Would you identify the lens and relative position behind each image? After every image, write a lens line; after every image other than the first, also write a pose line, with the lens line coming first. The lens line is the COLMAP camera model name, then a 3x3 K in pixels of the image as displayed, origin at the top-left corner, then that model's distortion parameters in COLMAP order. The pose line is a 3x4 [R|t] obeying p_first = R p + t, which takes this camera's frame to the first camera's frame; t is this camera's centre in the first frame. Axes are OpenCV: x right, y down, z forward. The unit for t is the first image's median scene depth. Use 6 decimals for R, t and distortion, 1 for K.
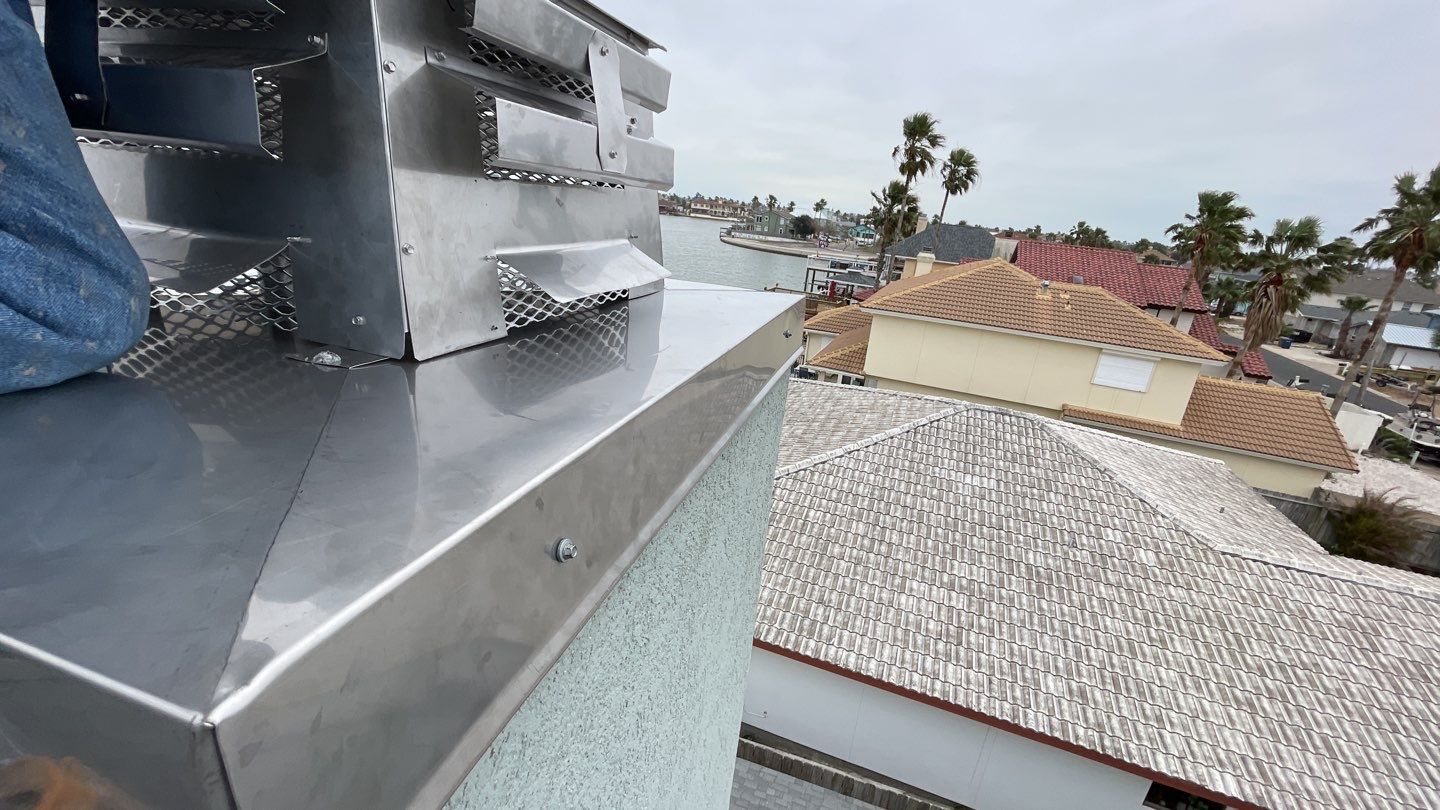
lens RADIAL K [[576.2, 0, 730.4], [0, 576.2, 395.2], [0, 0, 1]] dist [-0.002915, -0.000616]
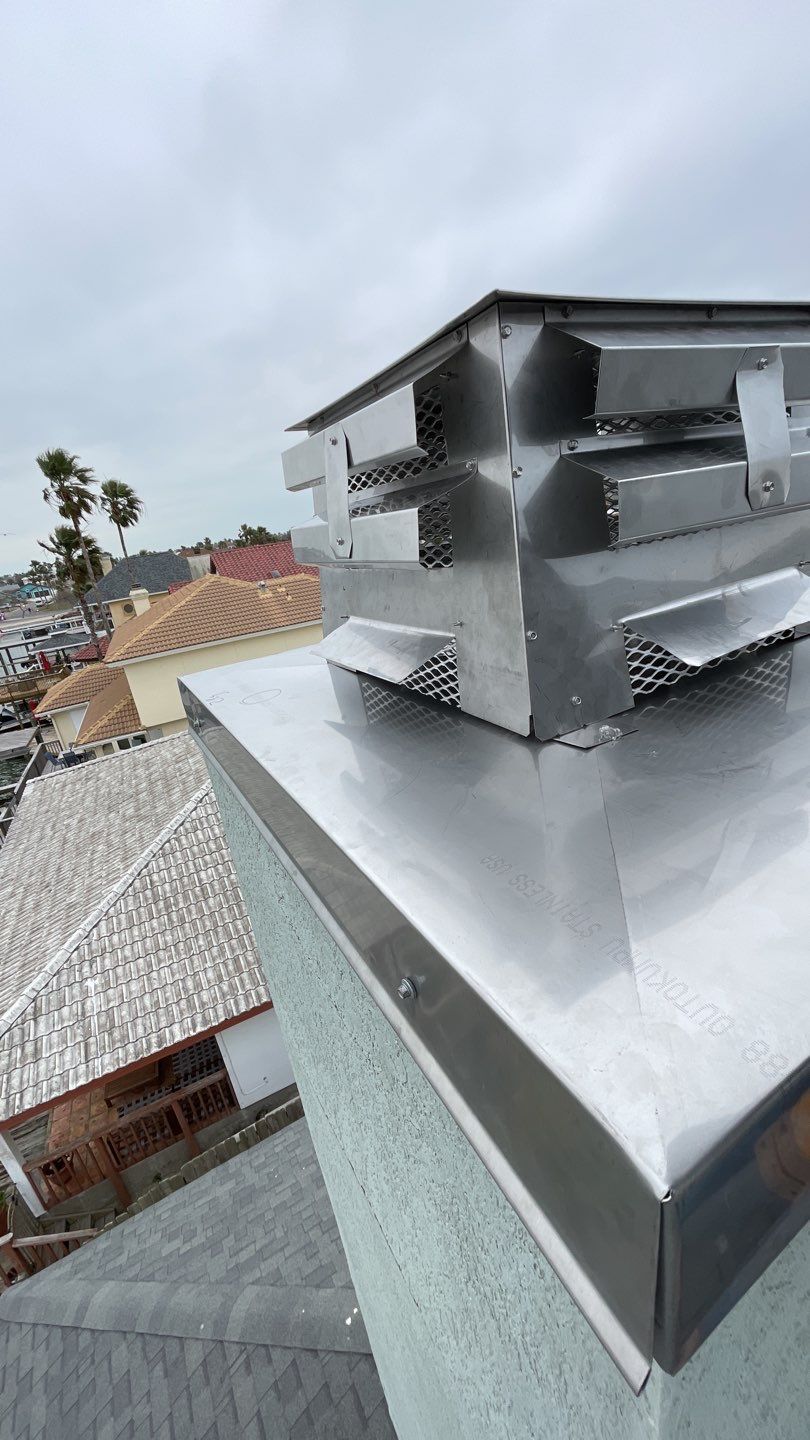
lens RADIAL K [[577.9, 0, 409.1], [0, 577.9, 724.9], [0, 0, 1]] dist [-0.012157, -0.000299]
pose [[0.670220, -0.425588, 0.608013, -0.097125], [0.421288, 0.892627, 0.160417, -0.022652], [-0.611000, 0.148634, 0.777552, 0.021804]]
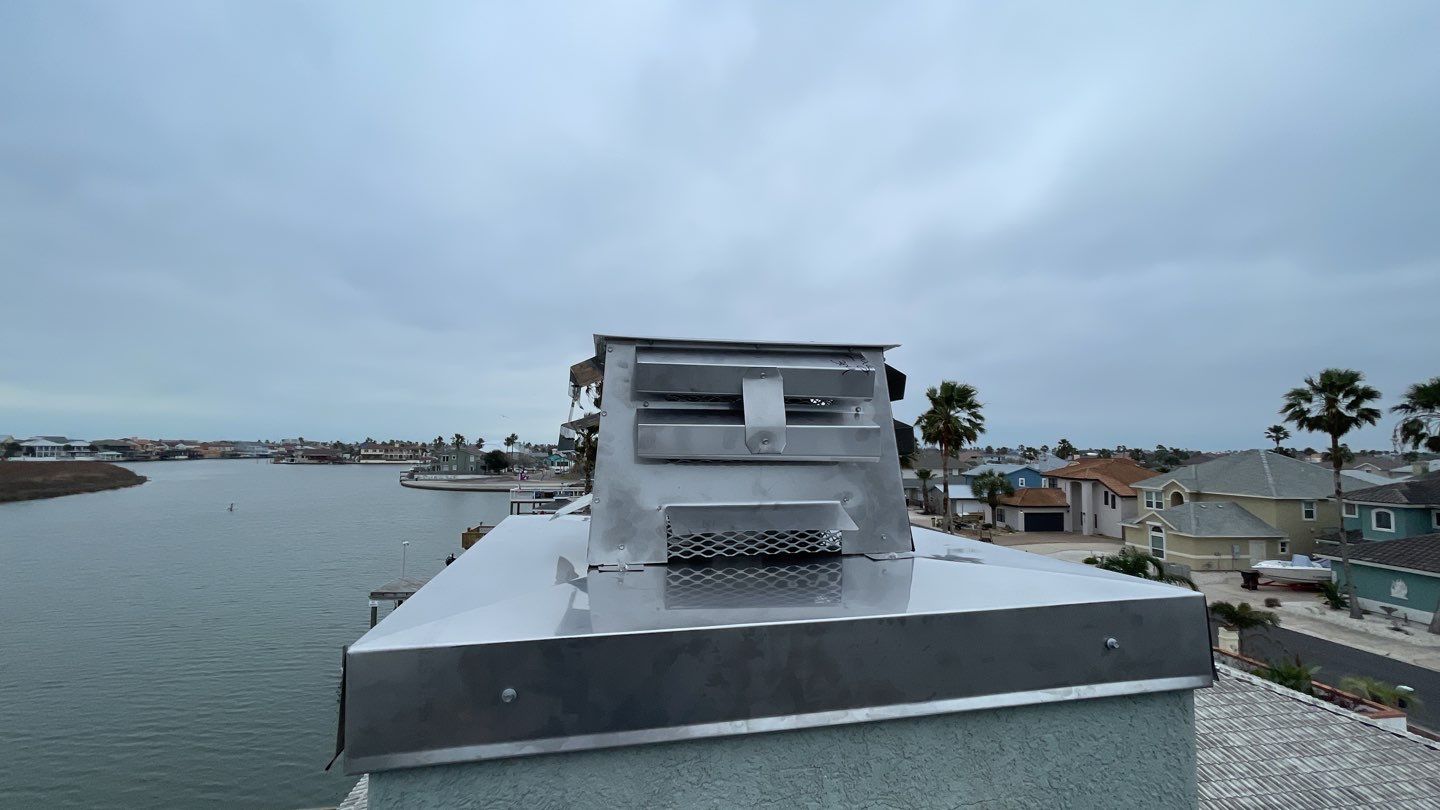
lens RADIAL K [[577.0, 0, 710.9], [0, 577.0, 413.9], [0, 0, 1]] dist [-0.003757, -0.000716]
pose [[0.881352, -0.061844, 0.468395, -0.083741], [0.220569, 0.930586, -0.292162, -0.003662], [-0.417813, 0.360811, 0.833815, -0.022939]]
